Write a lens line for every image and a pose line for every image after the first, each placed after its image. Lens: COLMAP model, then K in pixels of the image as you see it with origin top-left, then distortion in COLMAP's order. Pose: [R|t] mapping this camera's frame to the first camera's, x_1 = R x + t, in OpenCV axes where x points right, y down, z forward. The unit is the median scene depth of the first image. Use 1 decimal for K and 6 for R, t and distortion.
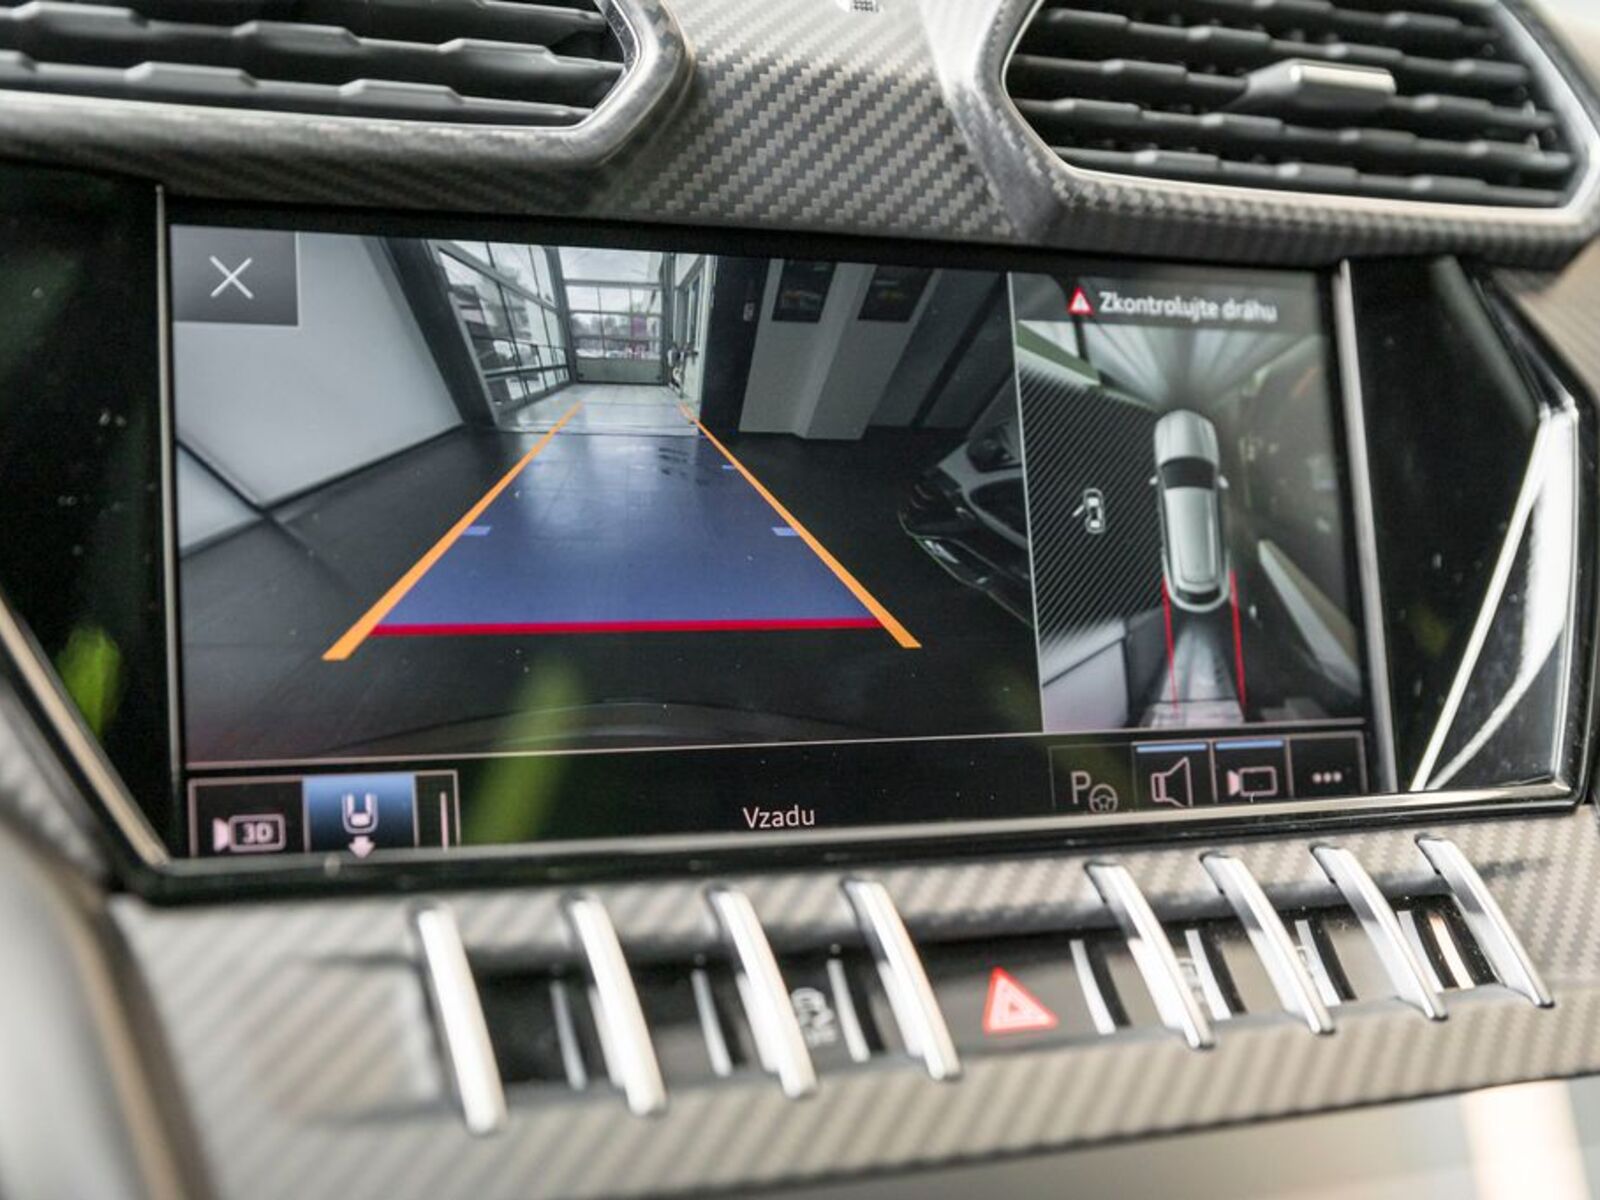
lens RADIAL K [[2308.3, 0, 800.0], [0, 2308.3, 600.0], [0, 0, 1]] dist [-0.106444, 0.091415]
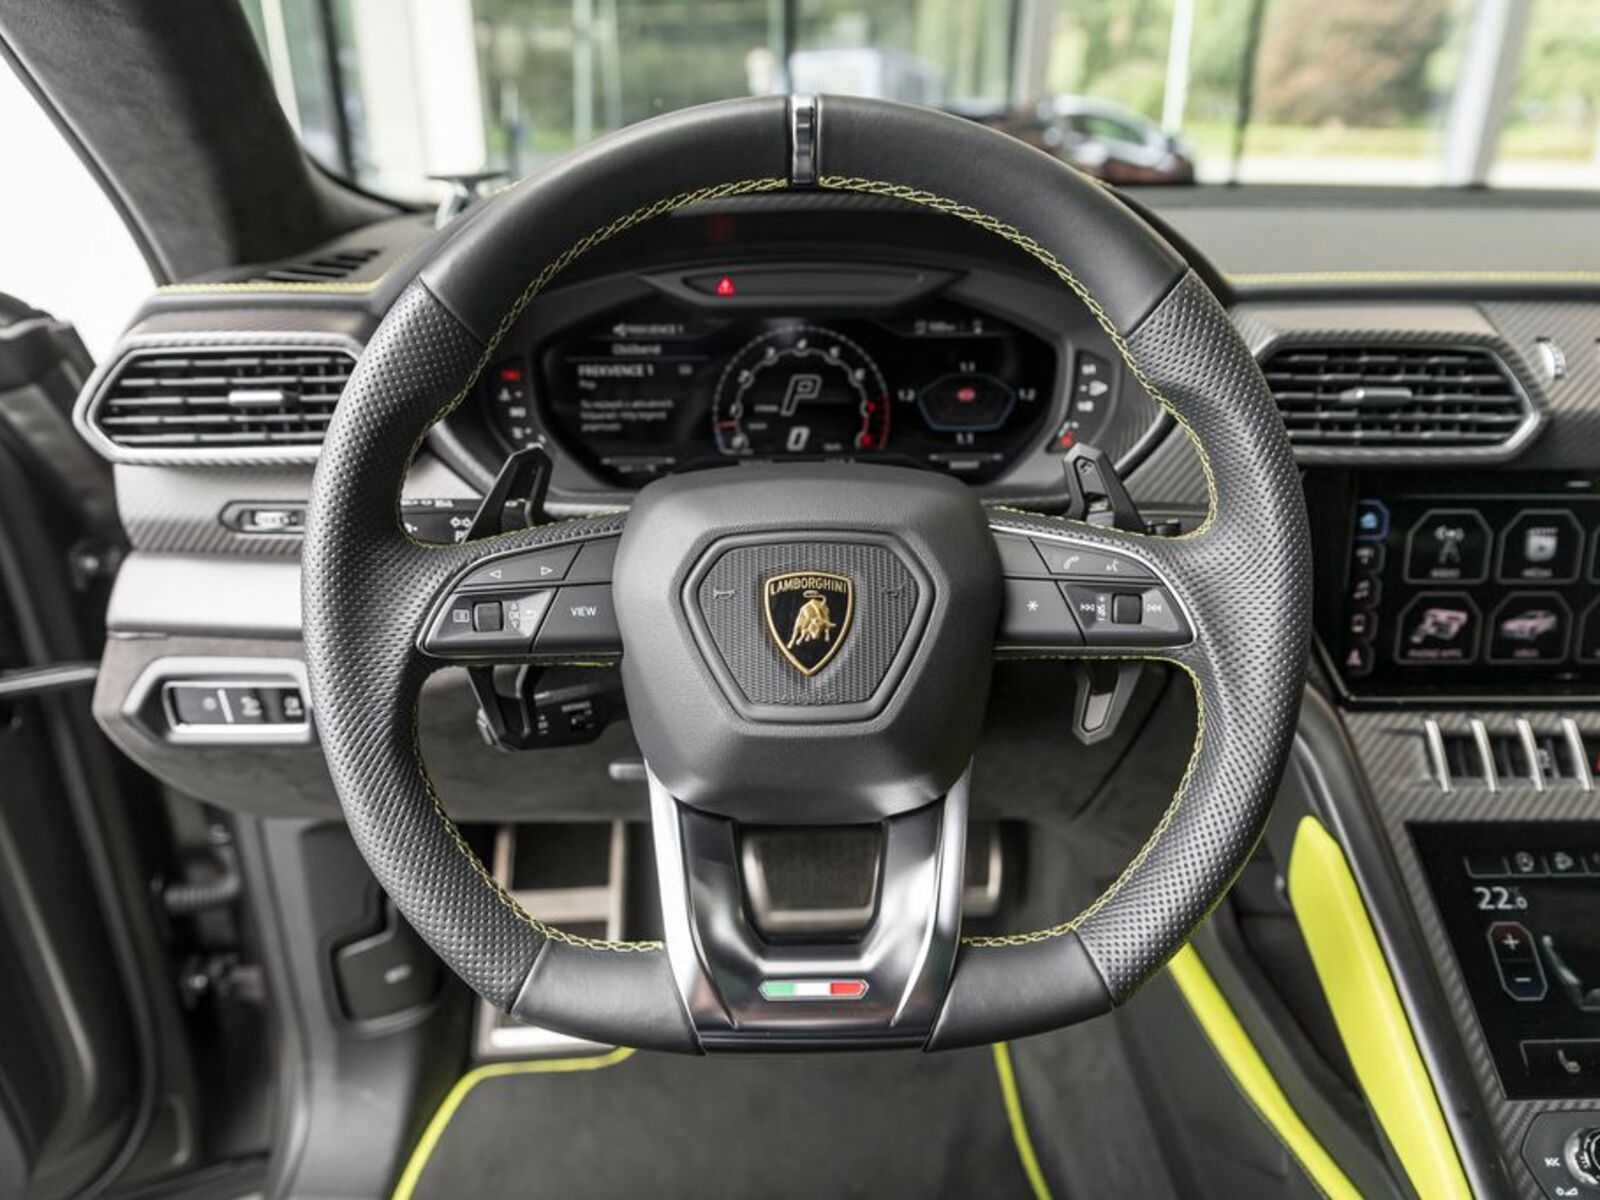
lens RADIAL K [[1174.4, 0, 800.0], [0, 1174.4, 600.0], [0, 0, 1]] dist [-0.017159, -0.000590]
pose [[0.913314, 0.150721, -0.378340, -0.311861], [-0.014756, 0.940633, 0.339104, -0.491874], [0.406989, -0.304125, 0.861317, -0.669389]]
